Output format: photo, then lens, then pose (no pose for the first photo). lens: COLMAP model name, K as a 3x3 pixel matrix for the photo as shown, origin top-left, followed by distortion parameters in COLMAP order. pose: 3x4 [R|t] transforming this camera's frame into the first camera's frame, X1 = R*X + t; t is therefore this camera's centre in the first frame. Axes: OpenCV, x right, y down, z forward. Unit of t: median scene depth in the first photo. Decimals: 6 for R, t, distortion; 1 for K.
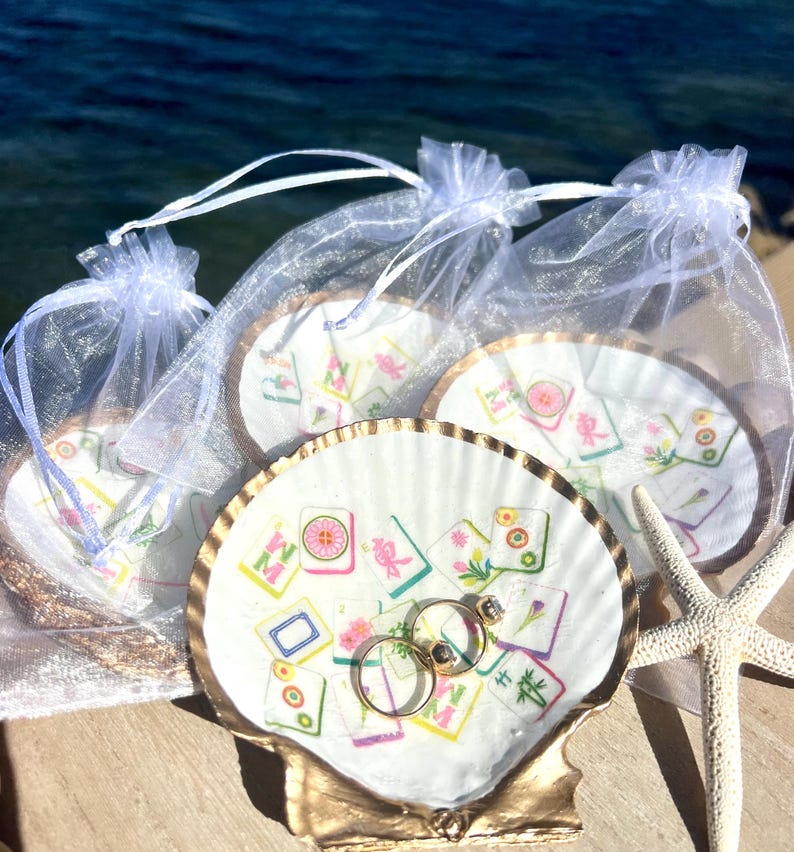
lens RADIAL K [[815.2, 0, 401.6], [0, 815.2, 472.8], [0, 0, 1]] dist [0.202224, -0.609580]
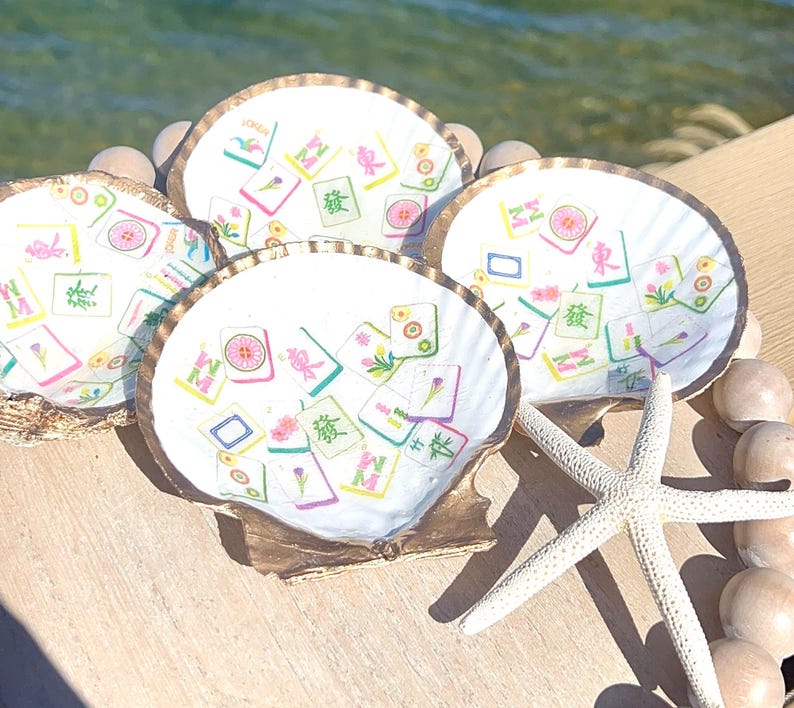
lens RADIAL K [[1158.6, 0, 395.8], [0, 1158.6, 286.9], [0, 0, 1]] dist [0.353783, -1.451645]
pose [[0.984243, -0.141809, 0.105624, -0.047019], [0.153753, 0.981377, -0.115152, 0.214840], [-0.087327, 0.129578, 0.987716, -0.640158]]
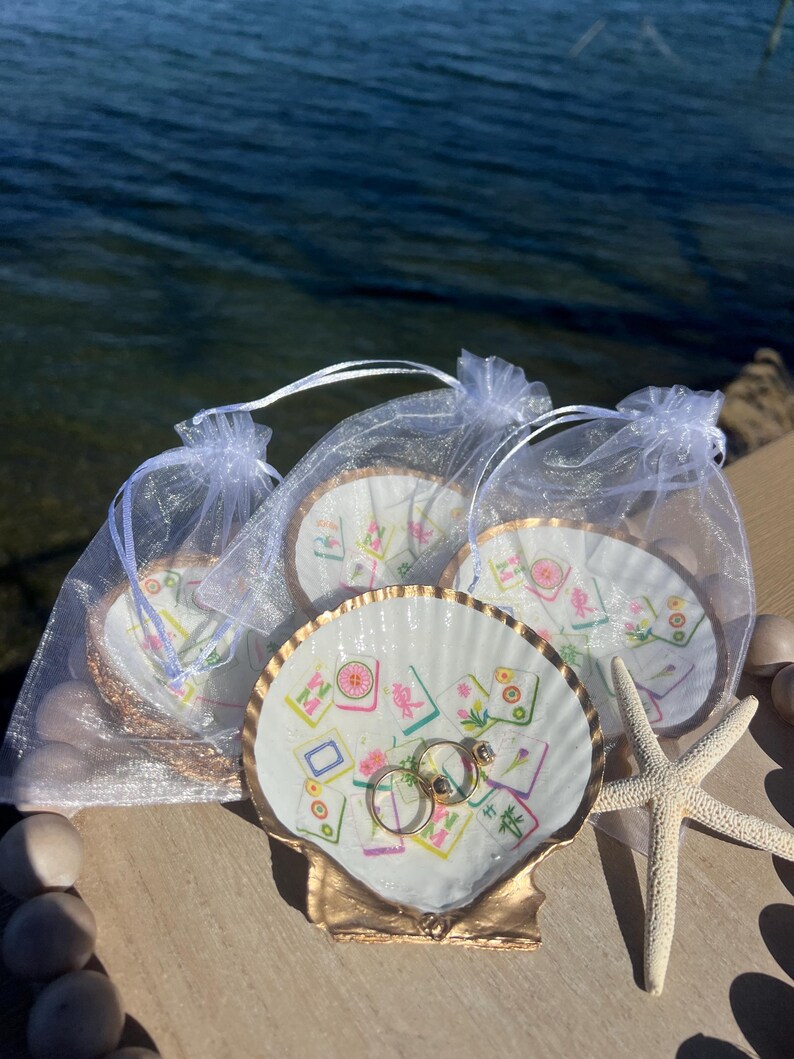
lens RADIAL K [[801.9, 0, 397.0], [0, 801.9, 529.5], [0, 0, 1]] dist [0.122392, -0.322509]
pose [[0.995554, 0.086147, -0.038079, -0.003639], [-0.088360, 0.994228, -0.060858, -0.080054], [0.032617, 0.063952, 0.997420, -0.228618]]
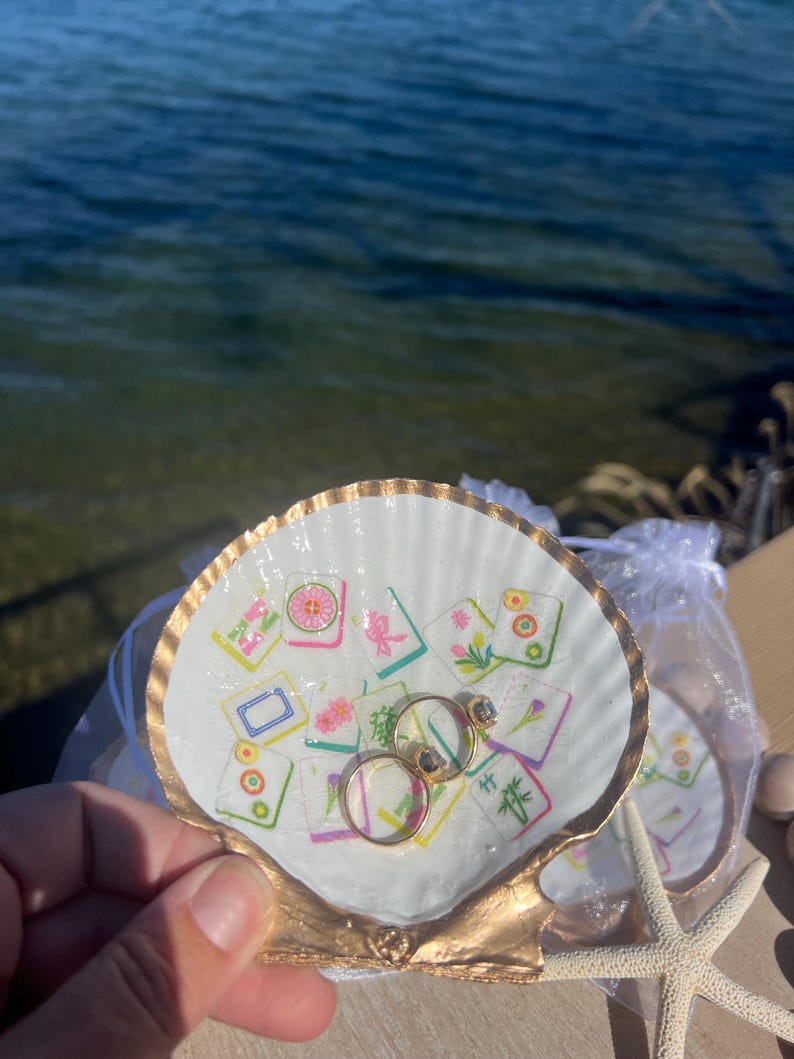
lens RADIAL K [[801.9, 0, 397.0], [0, 801.9, 529.5], [0, 0, 1]] dist [0.122392, -0.322509]
pose [[0.983365, 0.080458, -0.162848, 0.146666], [-0.062622, 0.991751, 0.111845, -0.119121], [0.170503, -0.099787, 0.980291, 0.138003]]
